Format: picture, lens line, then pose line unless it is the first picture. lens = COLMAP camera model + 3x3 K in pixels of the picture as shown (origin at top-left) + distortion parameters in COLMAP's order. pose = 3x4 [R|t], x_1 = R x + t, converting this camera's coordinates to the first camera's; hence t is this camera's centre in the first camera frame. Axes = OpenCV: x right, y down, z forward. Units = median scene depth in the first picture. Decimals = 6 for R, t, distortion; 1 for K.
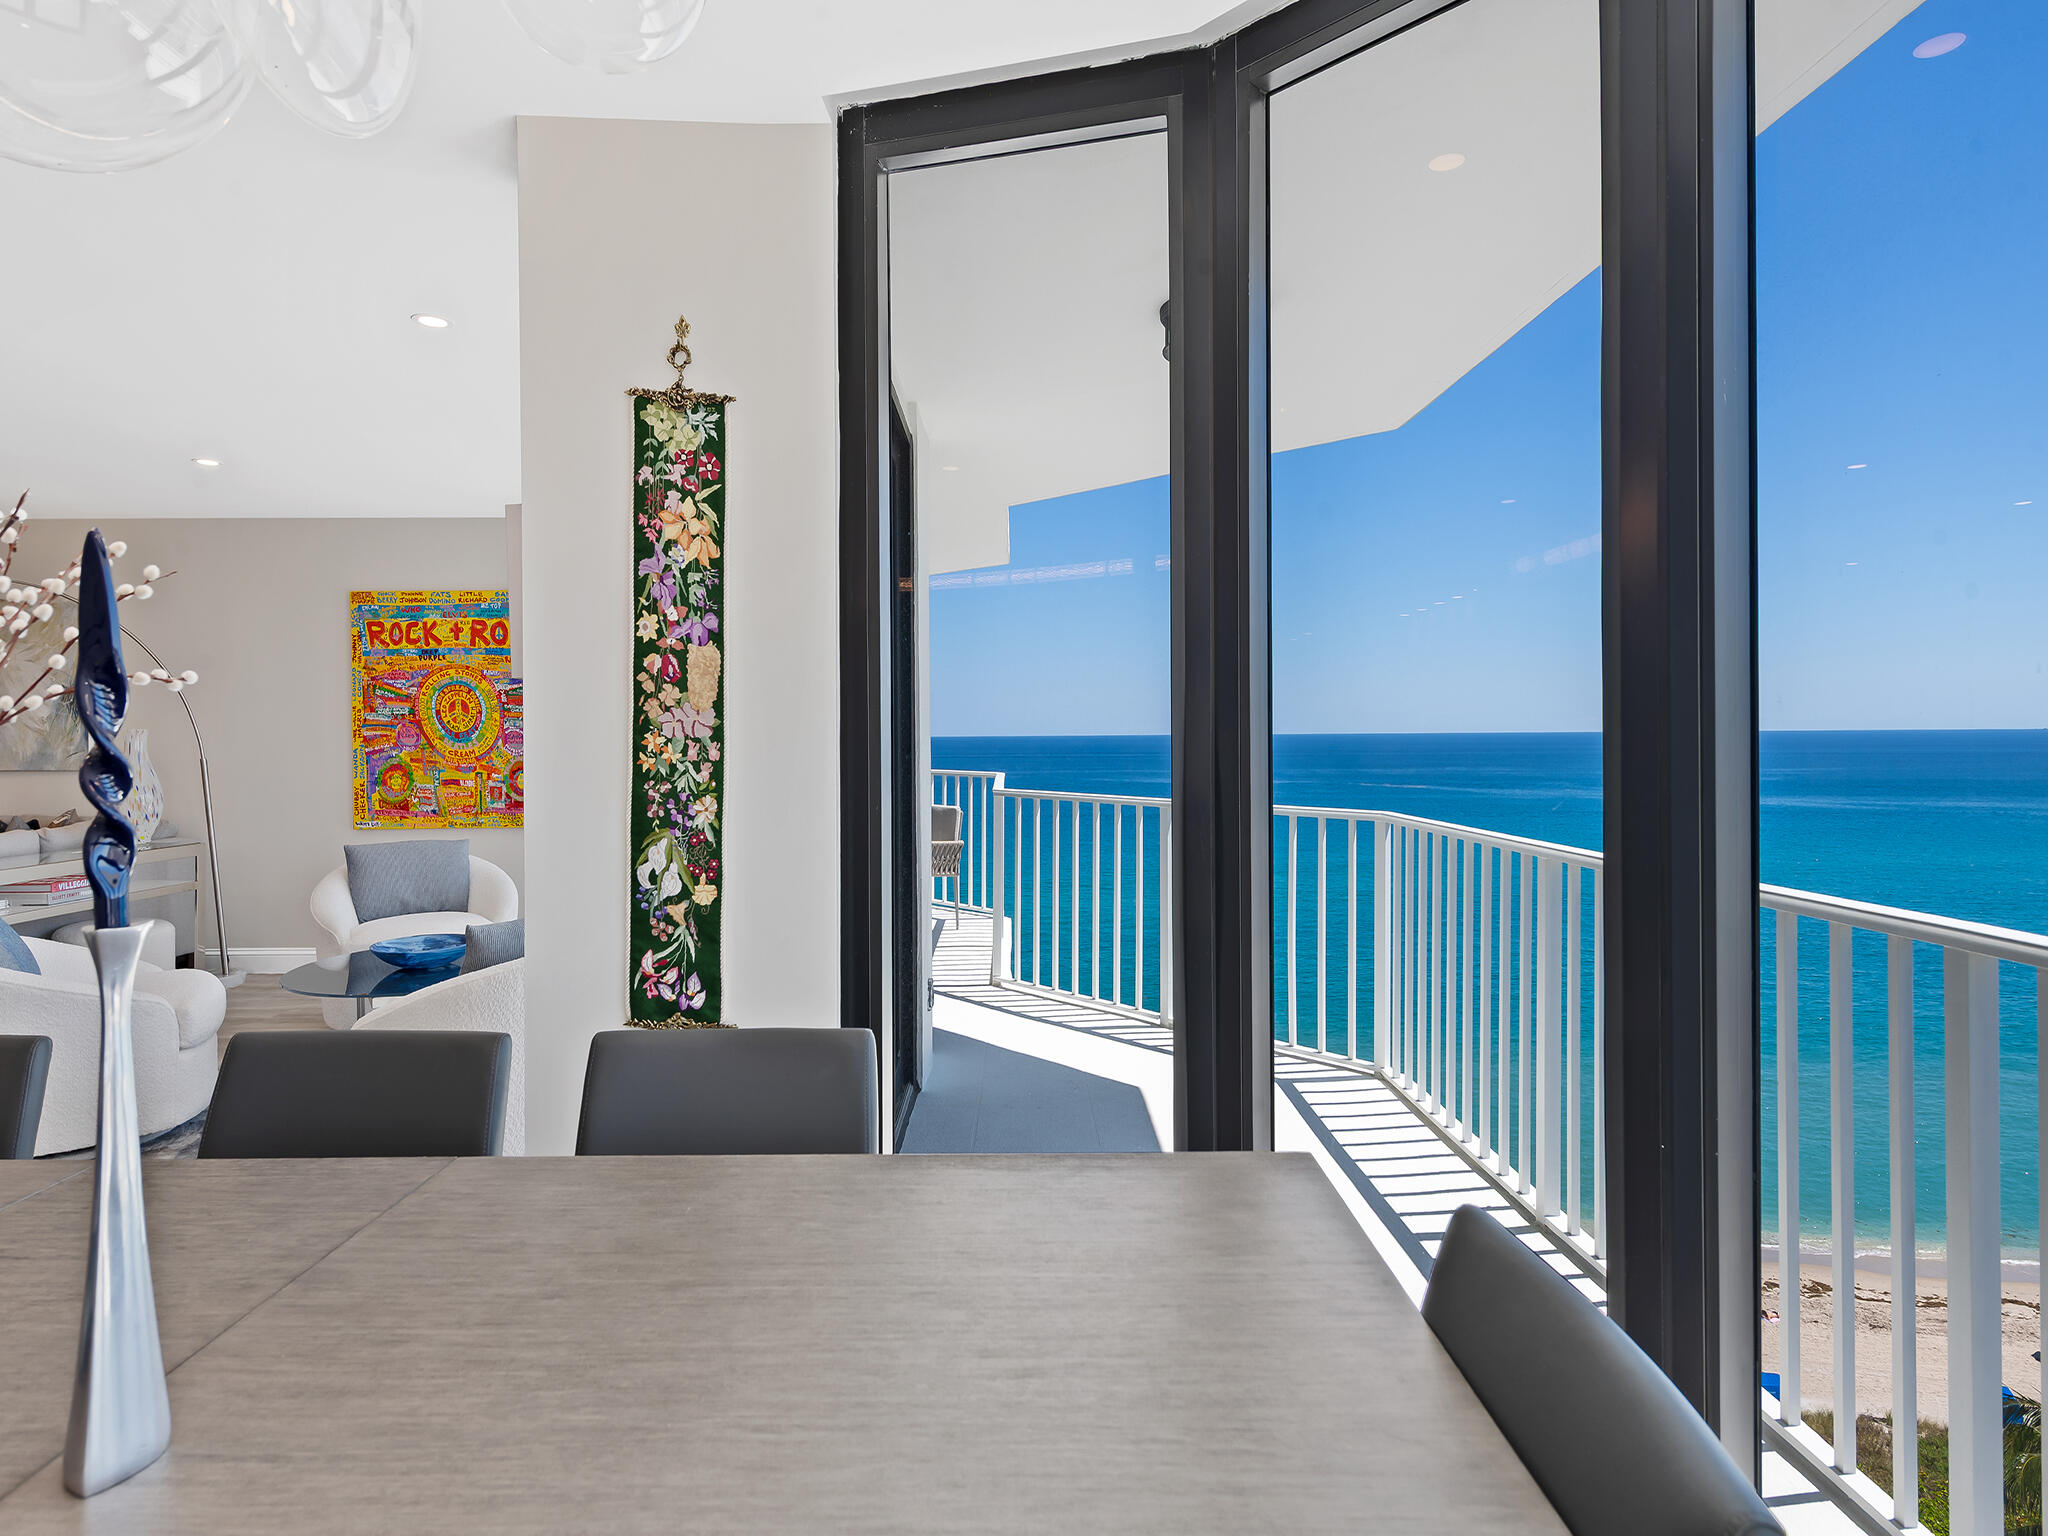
lens RADIAL K [[1097.4, 0, 1034.1], [0, 1097.4, 736.9], [0, 0, 1]] dist [-0.004394, 0.001385]
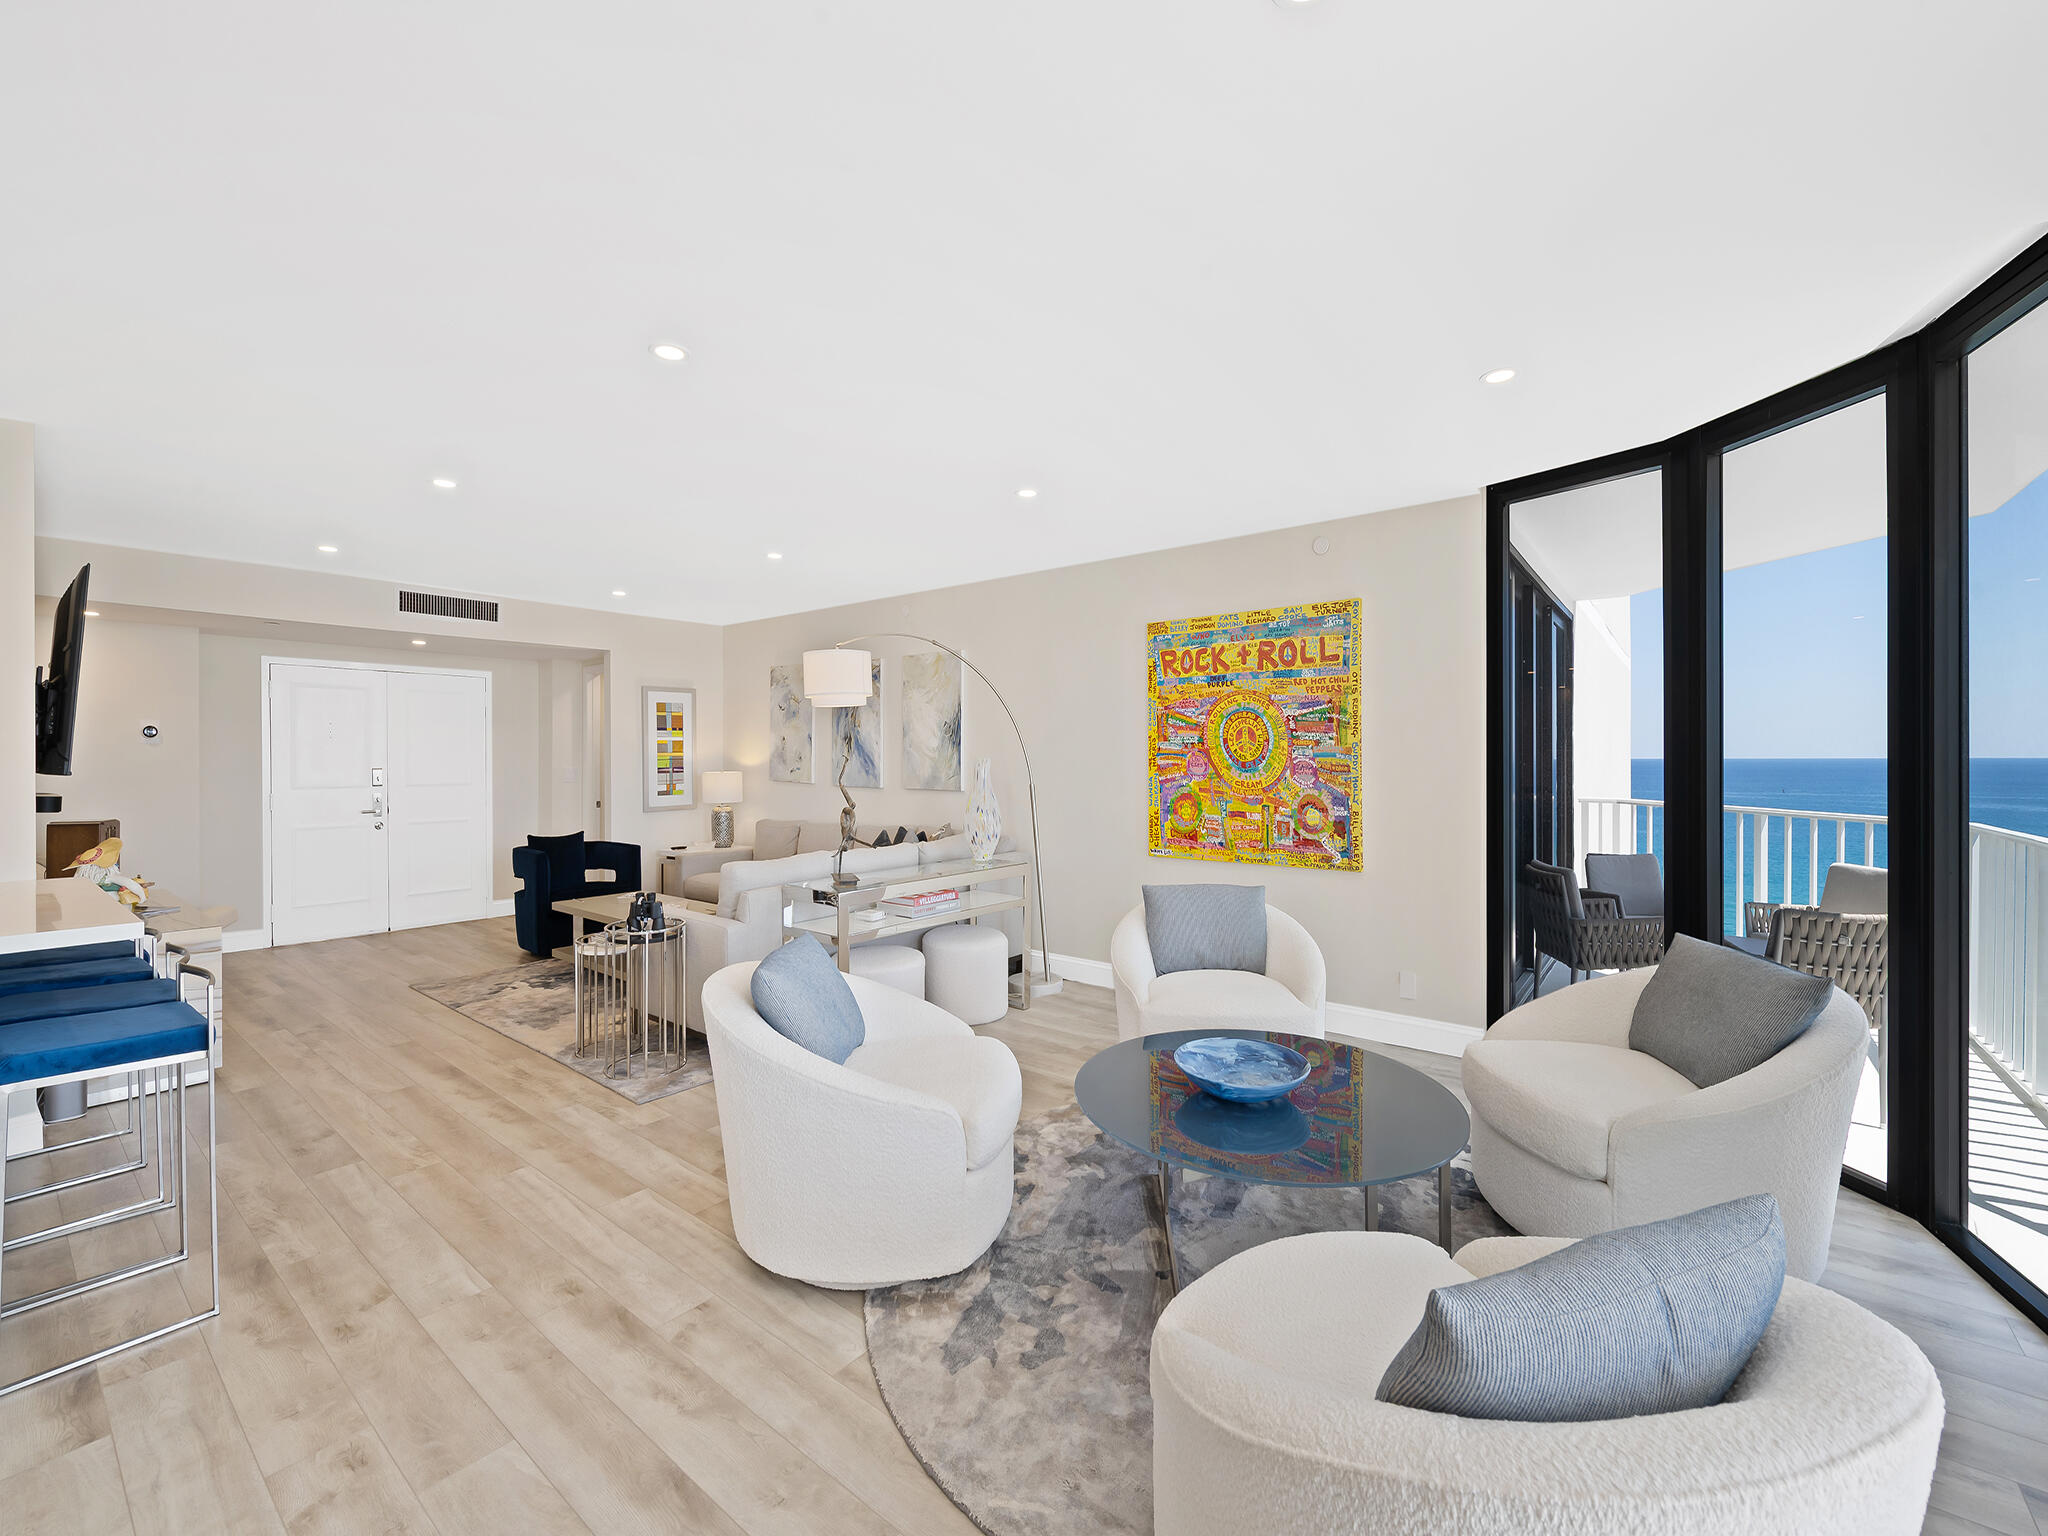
lens RADIAL K [[849.4, 0, 1026.3], [0, 849.4, 758.1], [0, 0, 1]] dist [0.005376, -0.002851]
pose [[0.770427, 0.004846, -0.637510, -0.219830], [-0.005052, 0.999986, 0.001496, -0.008123], [0.637508, 0.002068, 0.770441, 0.340764]]
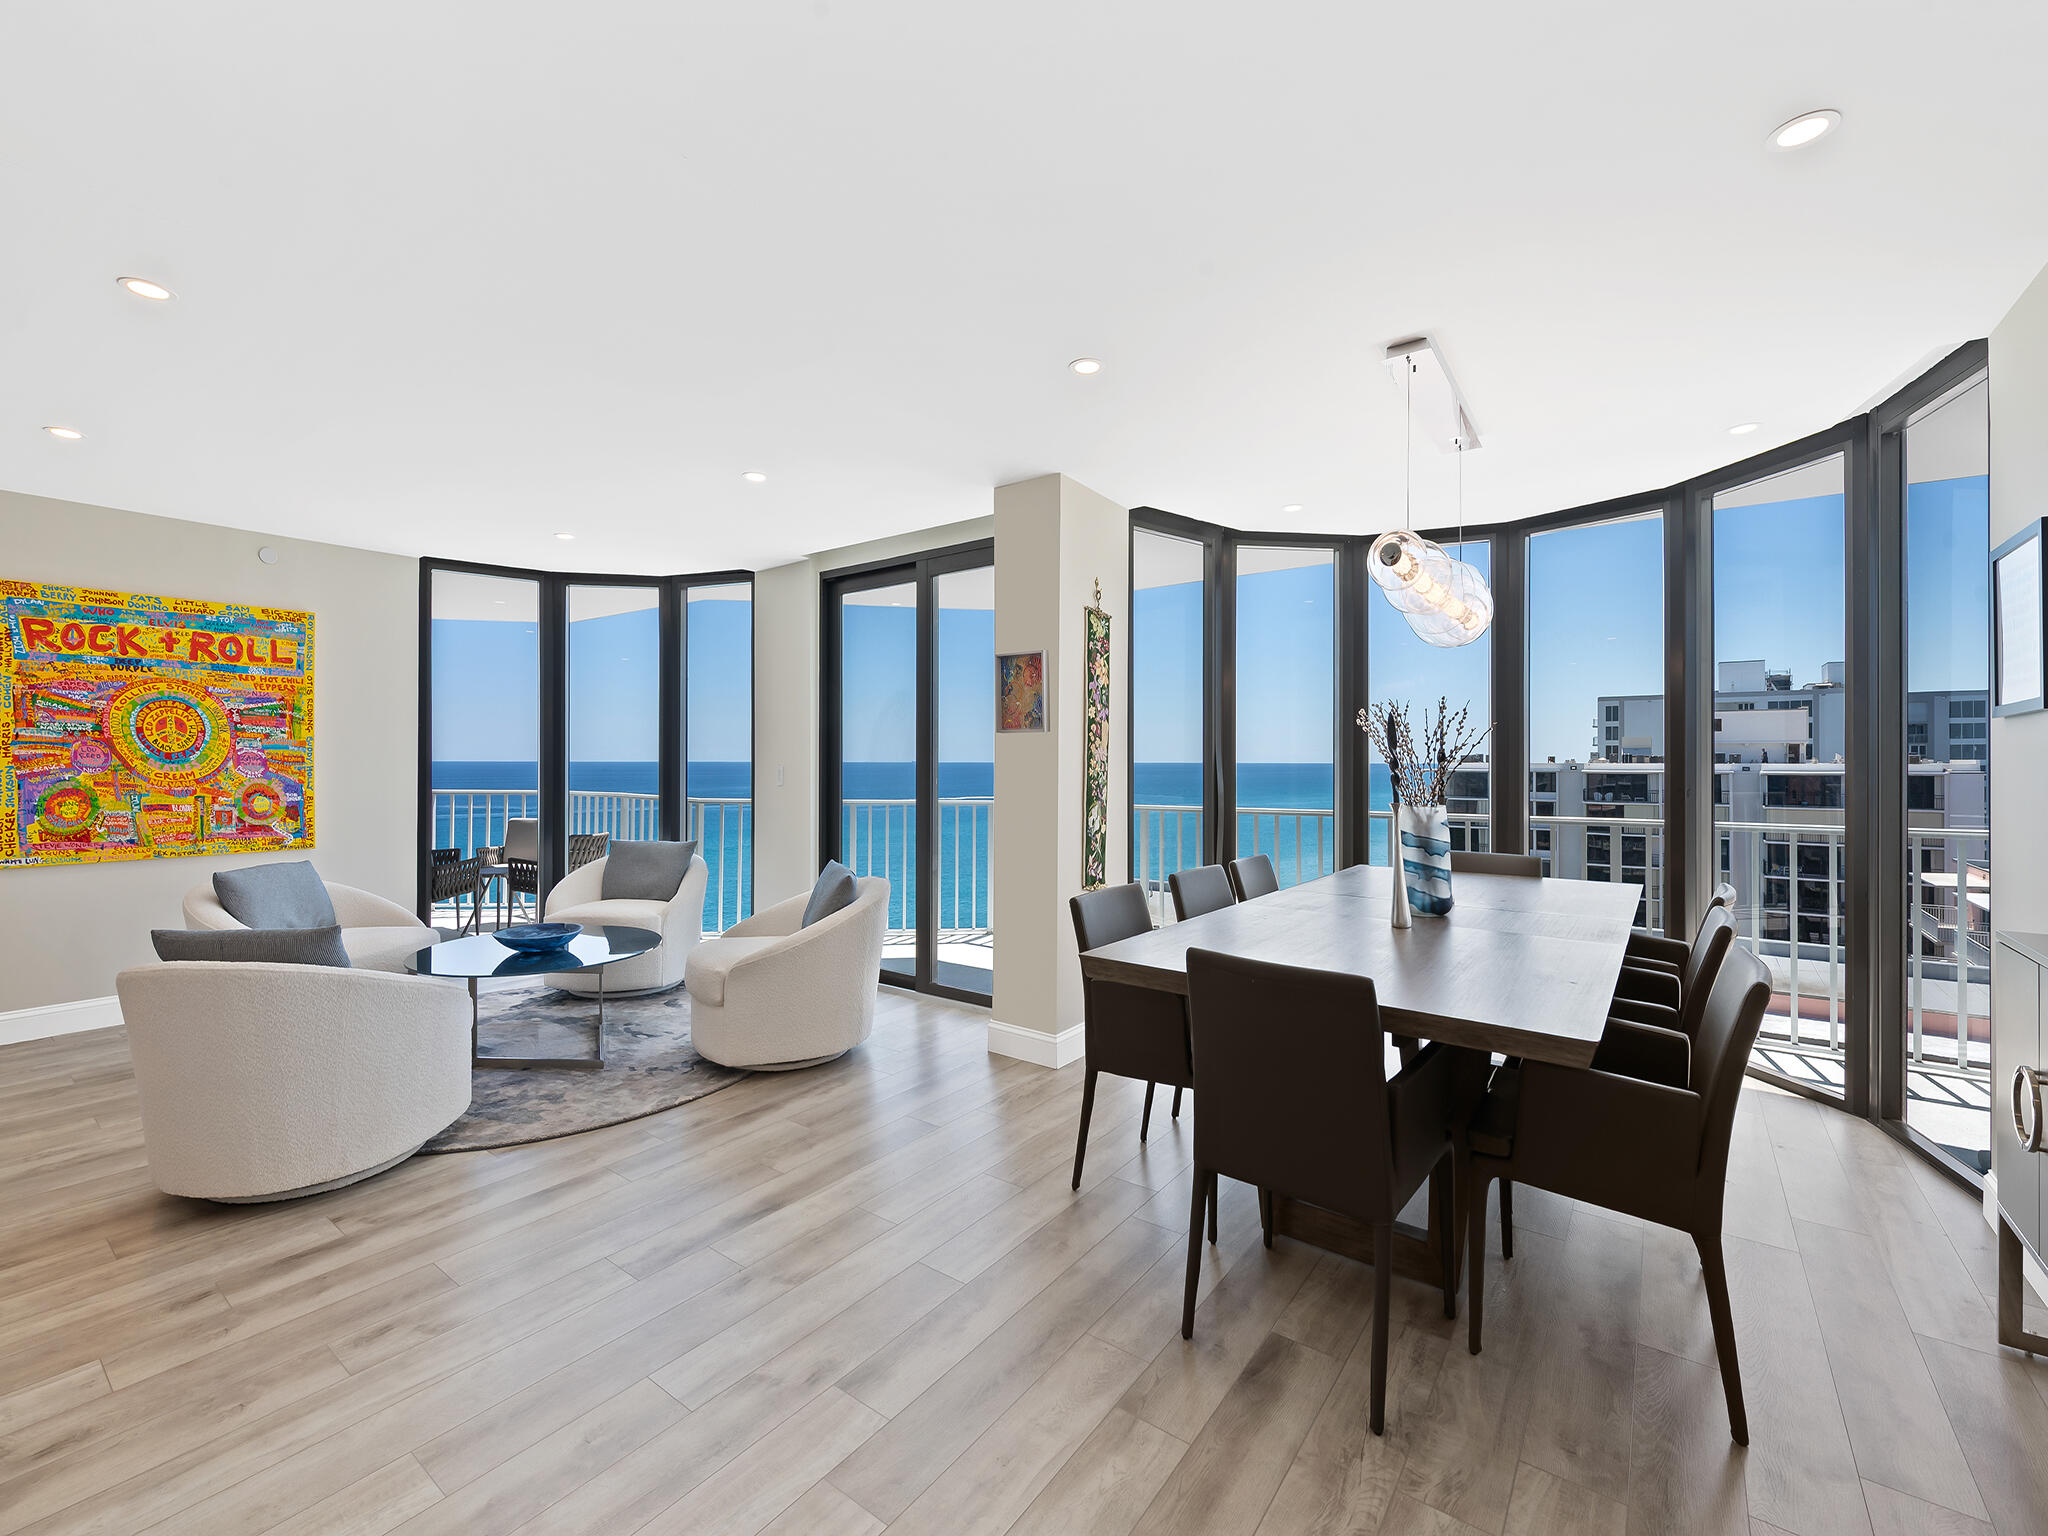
lens RADIAL K [[849.4, 0, 1014.7], [0, 849.4, 761.6], [0, 0, 1]] dist [0.005376, -0.002851]
pose [[0.627623, 0.006169, 0.778493, -0.684134], [-0.003929, 0.999981, -0.004757, 0.004182], [-0.778507, -0.000072, 0.627636, 0.006984]]
